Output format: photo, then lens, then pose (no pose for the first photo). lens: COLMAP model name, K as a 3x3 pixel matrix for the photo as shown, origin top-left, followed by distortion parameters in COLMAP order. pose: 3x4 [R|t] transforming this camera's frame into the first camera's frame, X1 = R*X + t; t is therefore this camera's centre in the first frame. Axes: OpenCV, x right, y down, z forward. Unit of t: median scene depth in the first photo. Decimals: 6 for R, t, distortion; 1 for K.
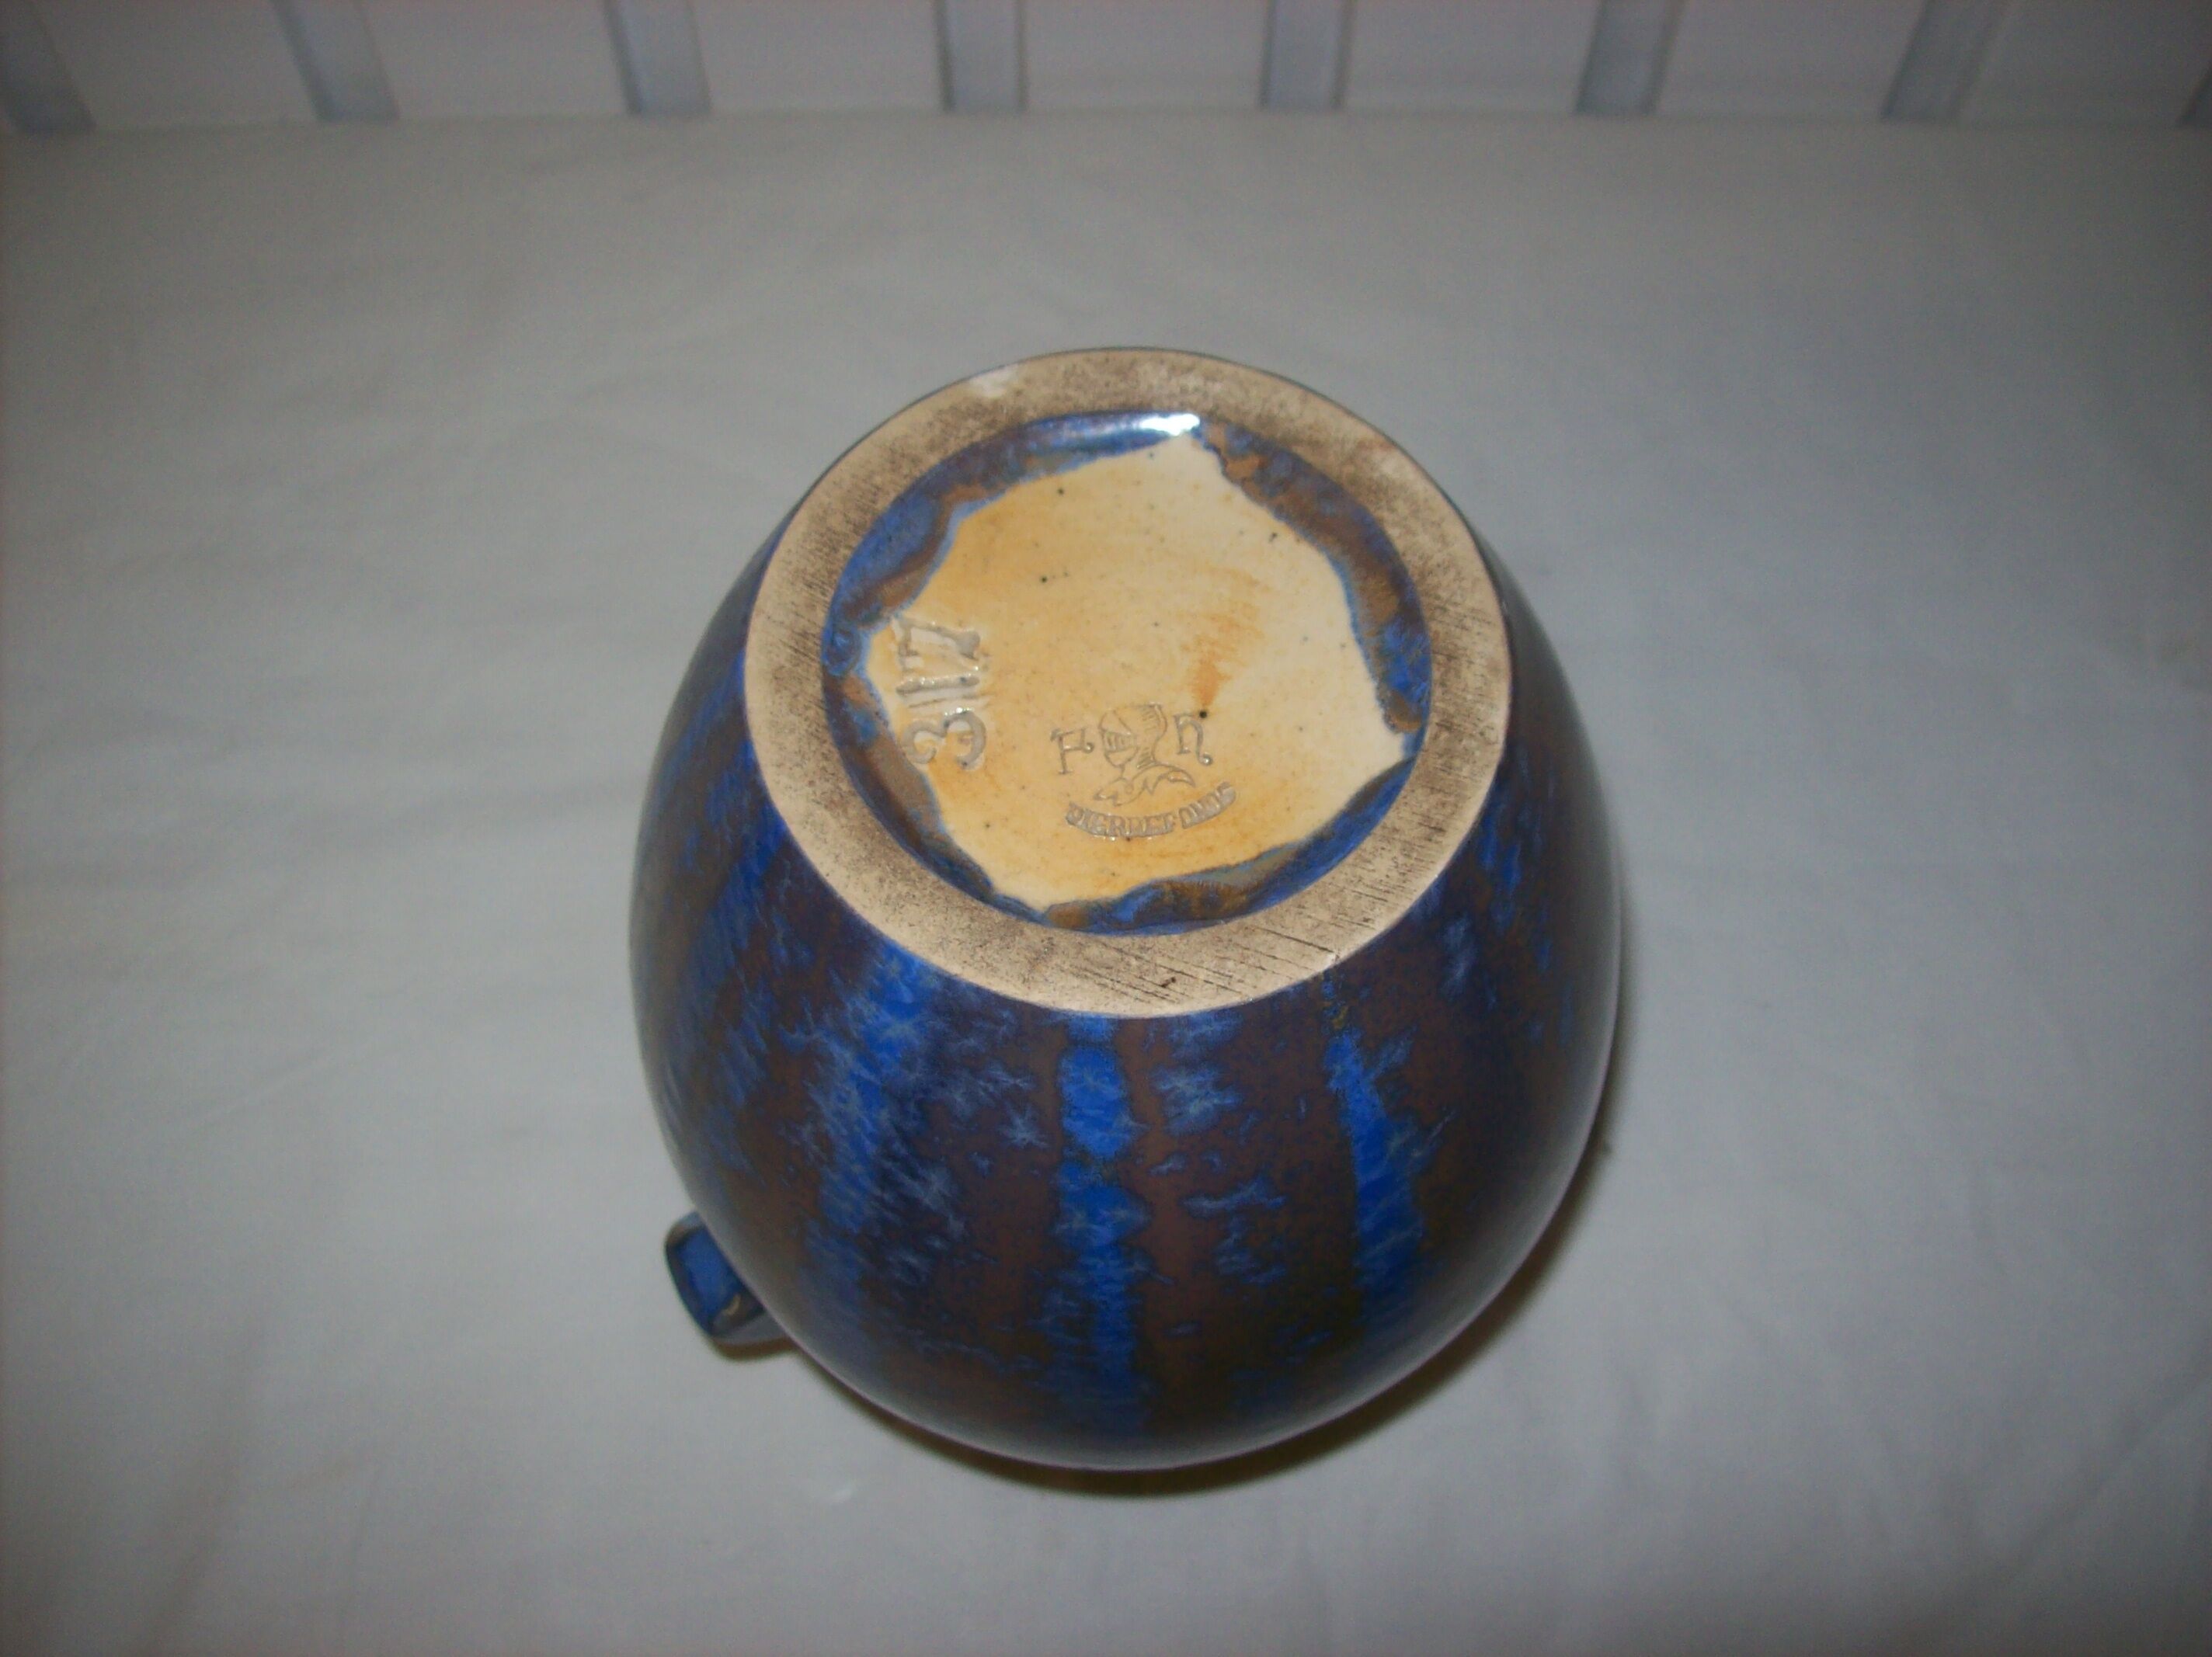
lens RADIAL K [[2290.3, 0, 1106.0], [0, 2290.3, 828.5], [0, 0, 1]] dist [-0.126722, 0.032320]
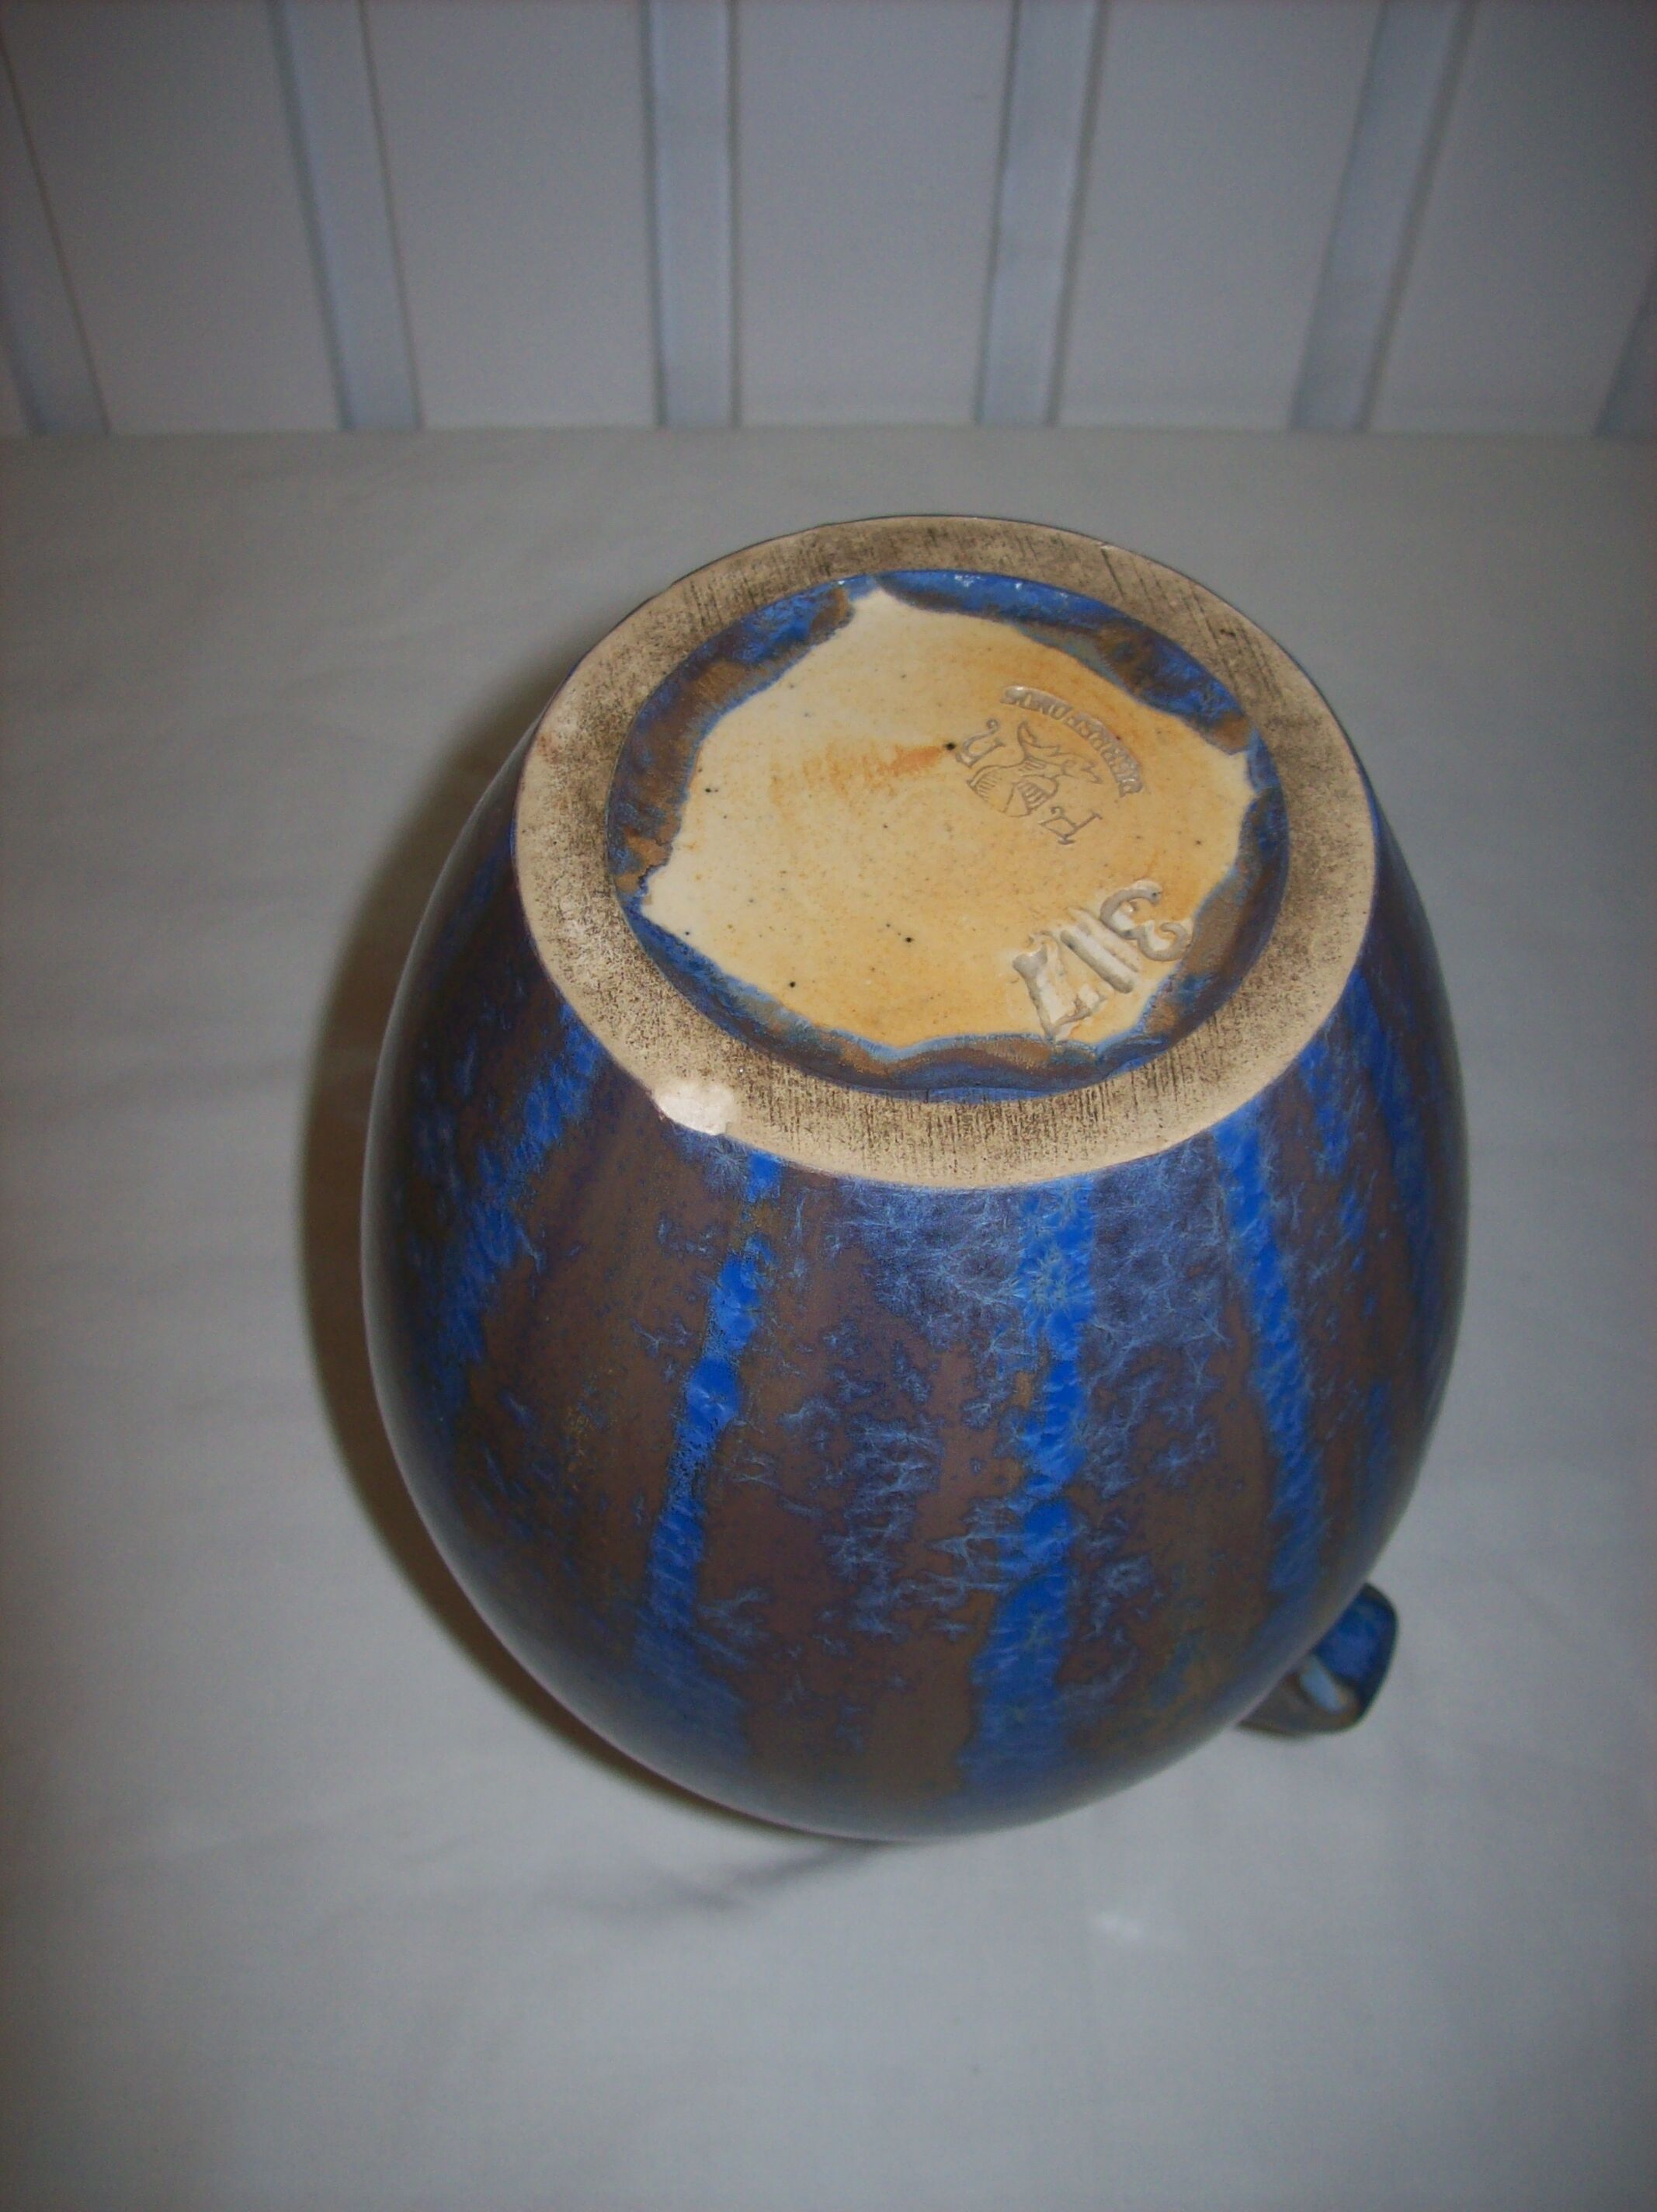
lens RADIAL K [[2290.3, 0, 828.5], [0, 2290.3, 1106.0], [0, 0, 1]] dist [-0.126722, 0.032320]
pose [[-0.554151, -0.705161, 0.442339, -0.438226], [0.745997, -0.184930, 0.639757, -0.700033], [-0.369331, 0.684506, 0.628527, 0.539747]]
